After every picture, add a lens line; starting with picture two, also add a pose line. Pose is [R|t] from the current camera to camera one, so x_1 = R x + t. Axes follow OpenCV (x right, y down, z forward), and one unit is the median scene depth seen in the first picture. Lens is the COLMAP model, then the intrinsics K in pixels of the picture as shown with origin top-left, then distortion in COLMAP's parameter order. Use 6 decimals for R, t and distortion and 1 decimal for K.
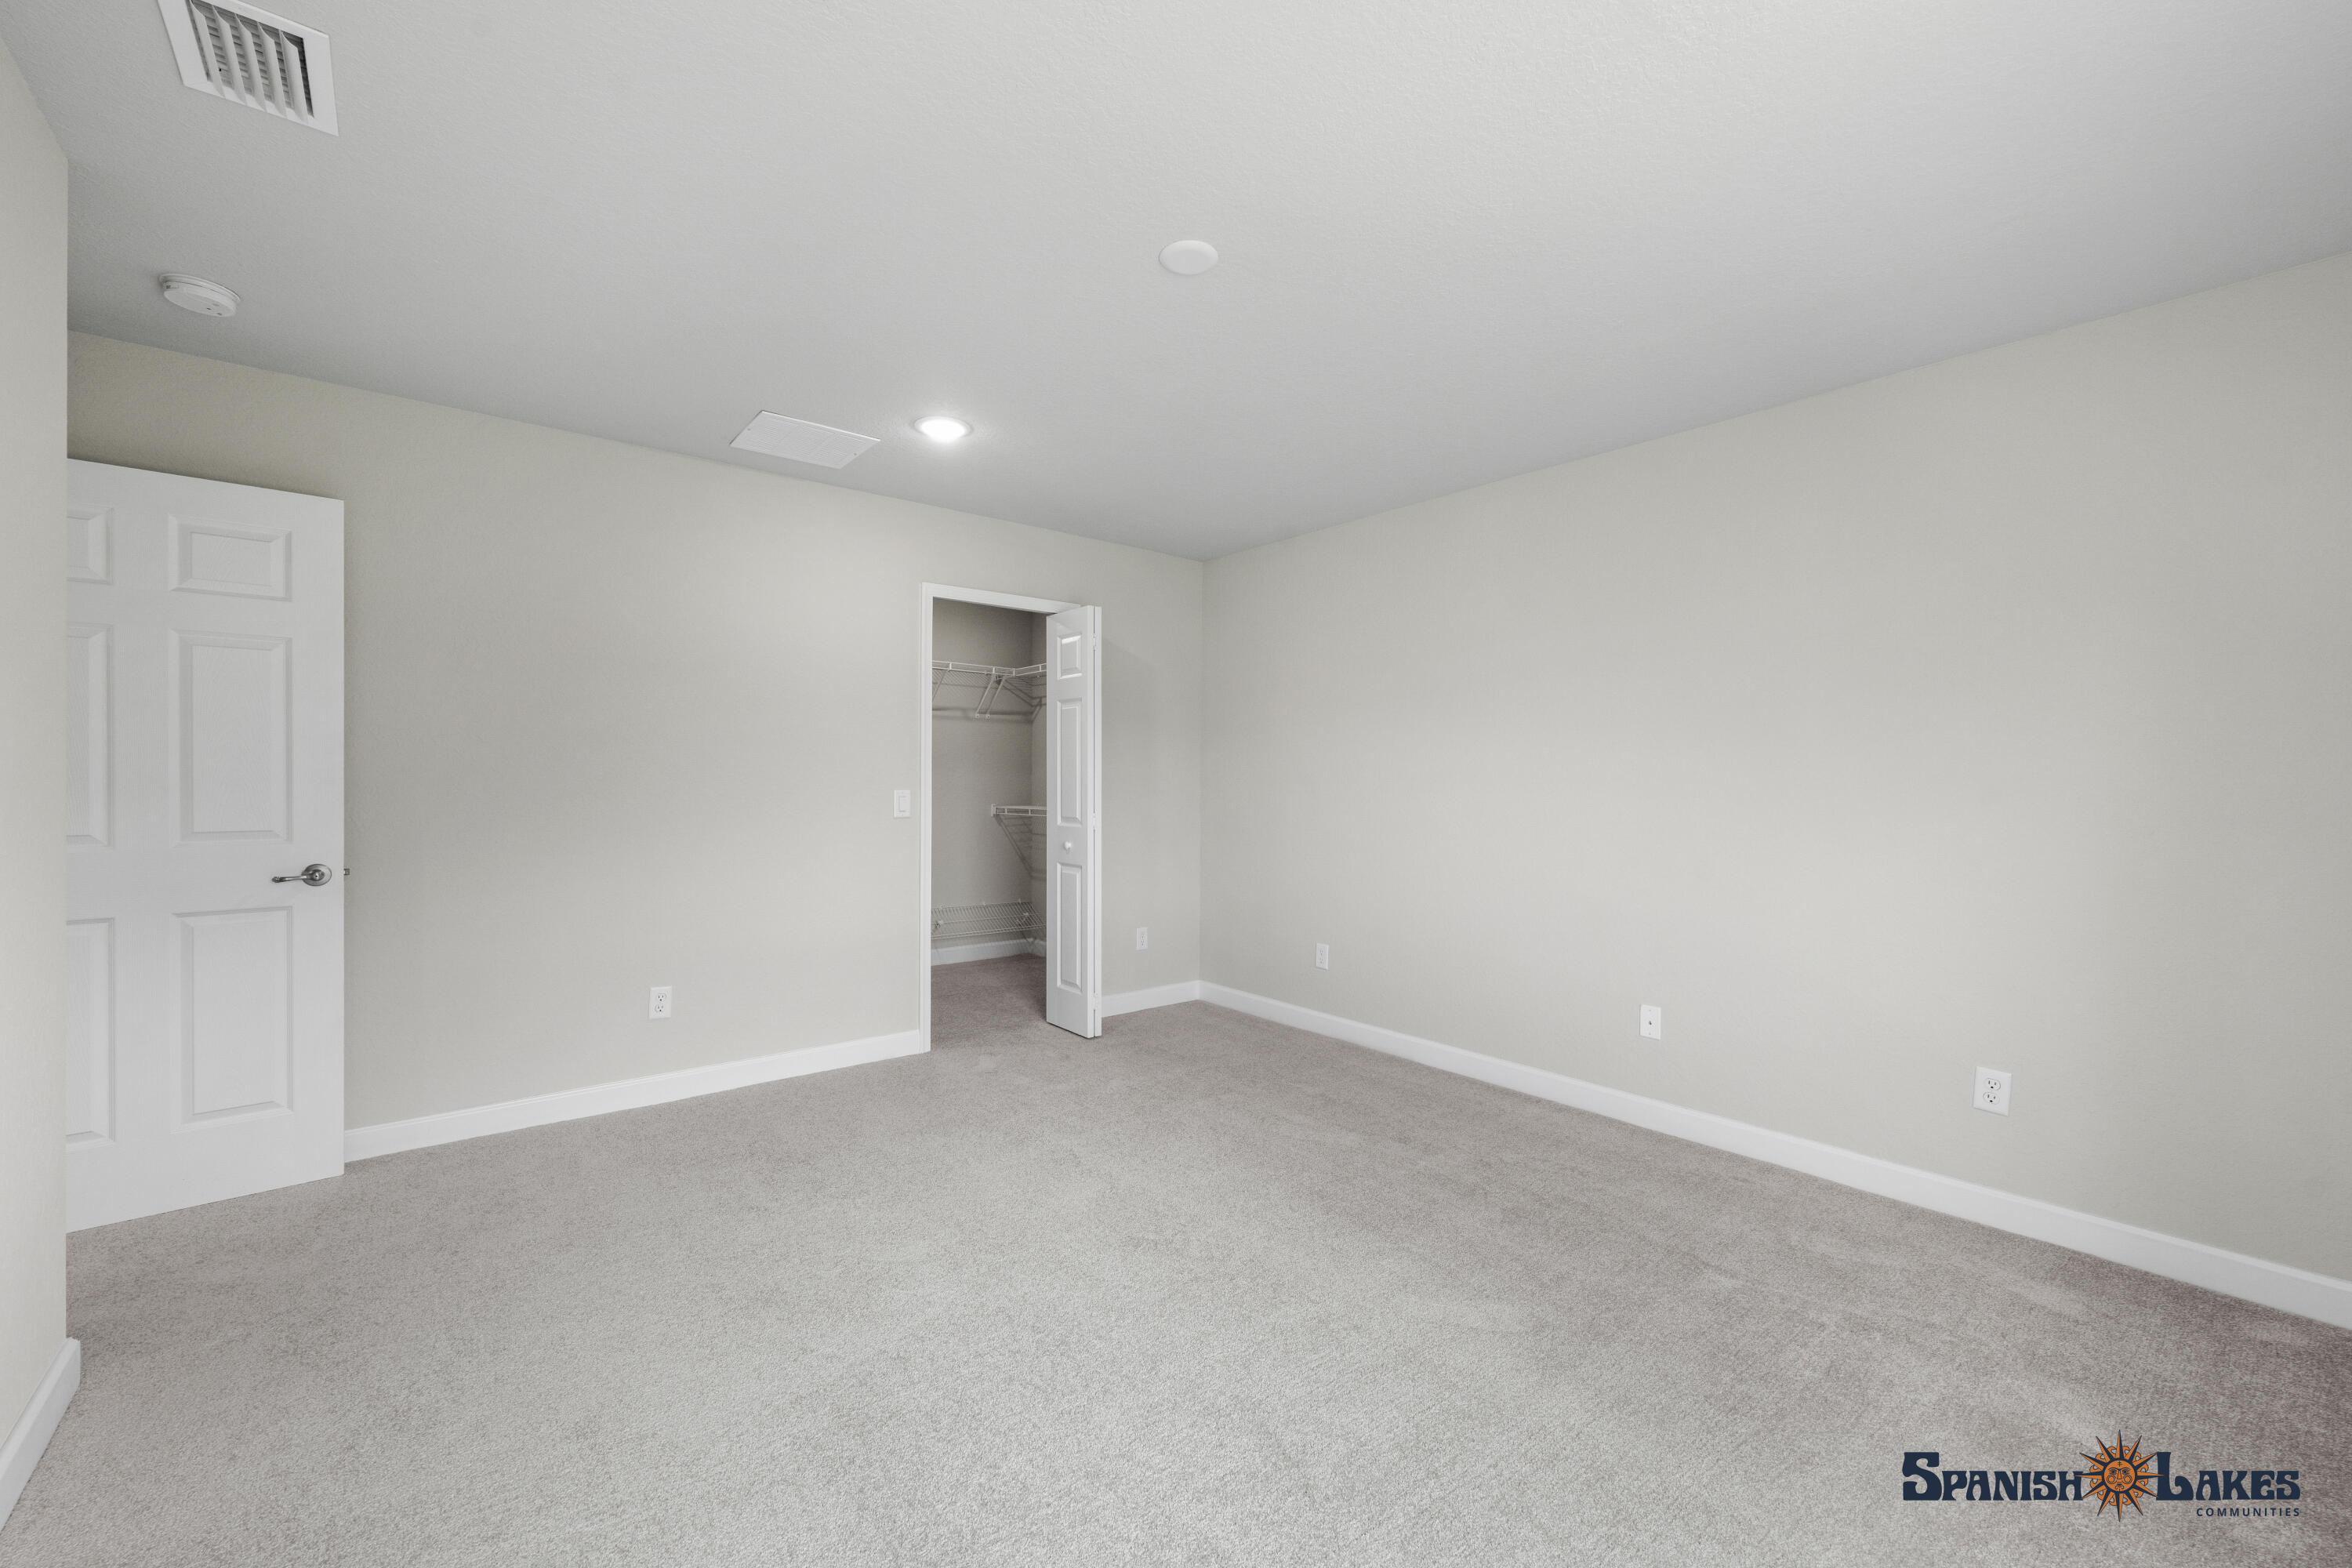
lens RADIAL K [[929.9, 0, 1170.3], [0, 929.9, 783.8], [0, 0, 1]] dist [-0.000651, -0.000234]
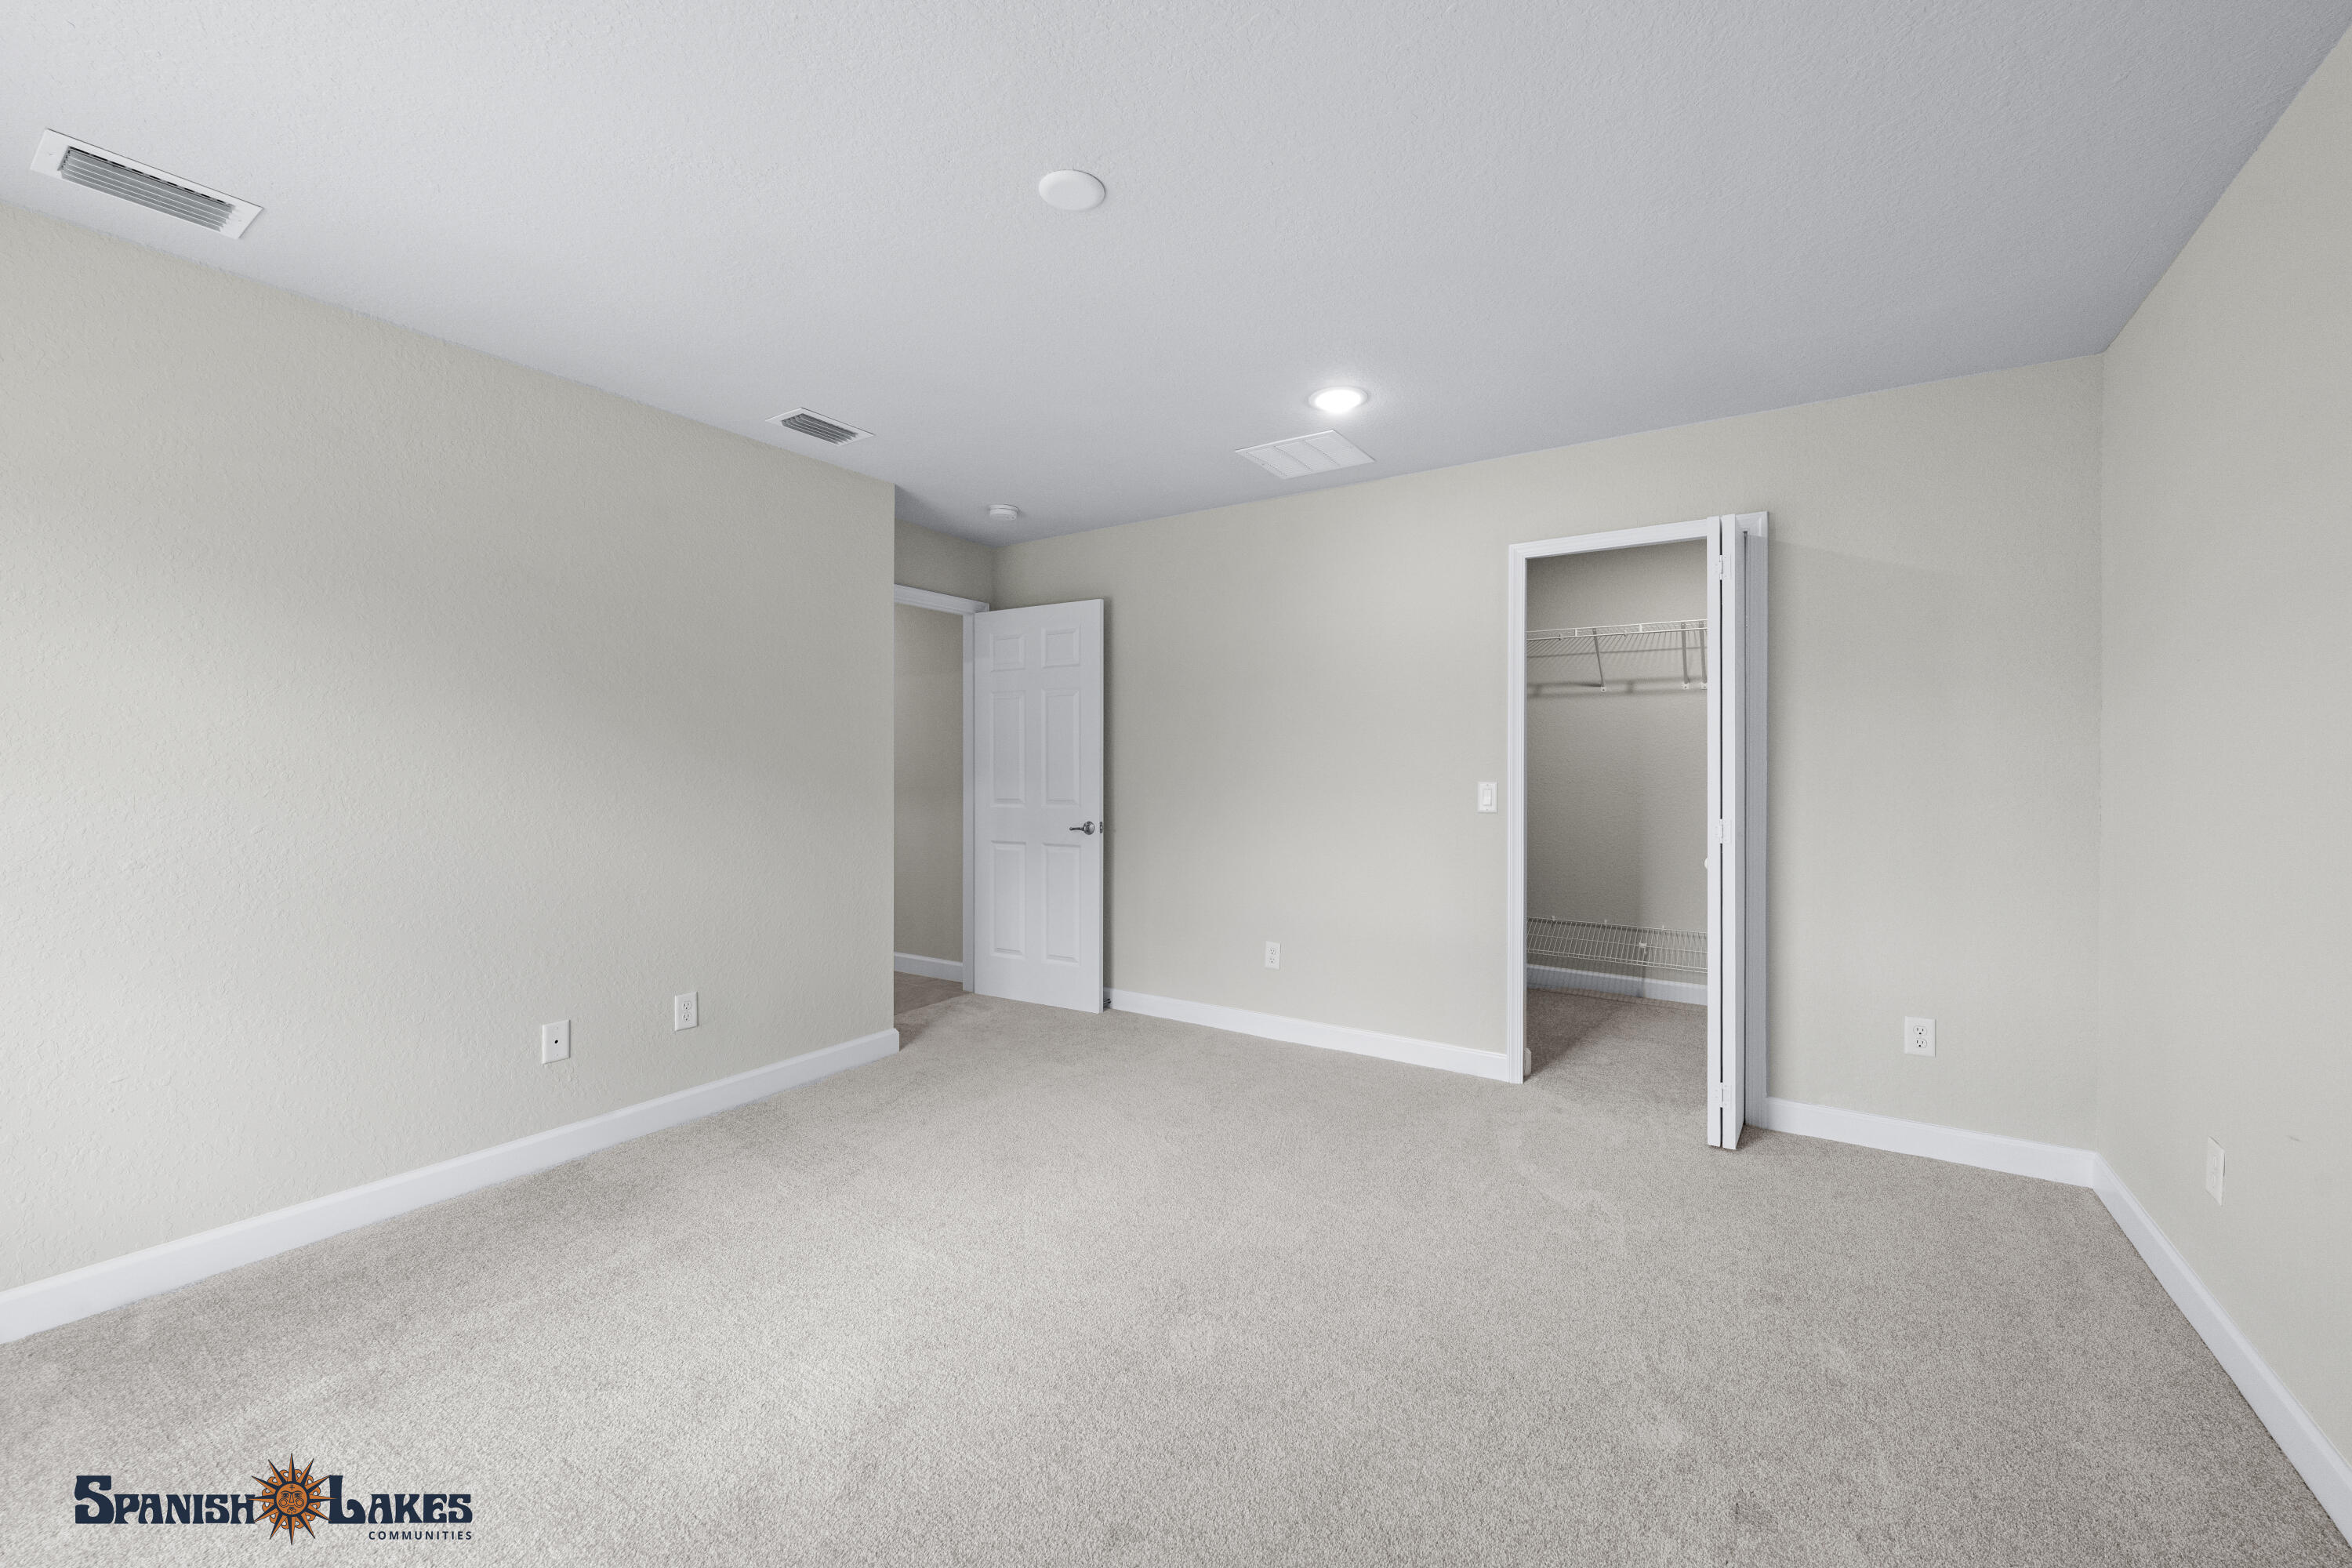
lens RADIAL K [[929.9, 0, 1171.2], [0, 929.9, 774.4], [0, 0, 1]] dist [-0.000651, -0.000234]
pose [[0.293311, -0.000129, -0.956017, 0.564380], [-0.006211, 0.999979, -0.002040, 0.003719], [0.955997, 0.006536, 0.293303, 0.517888]]
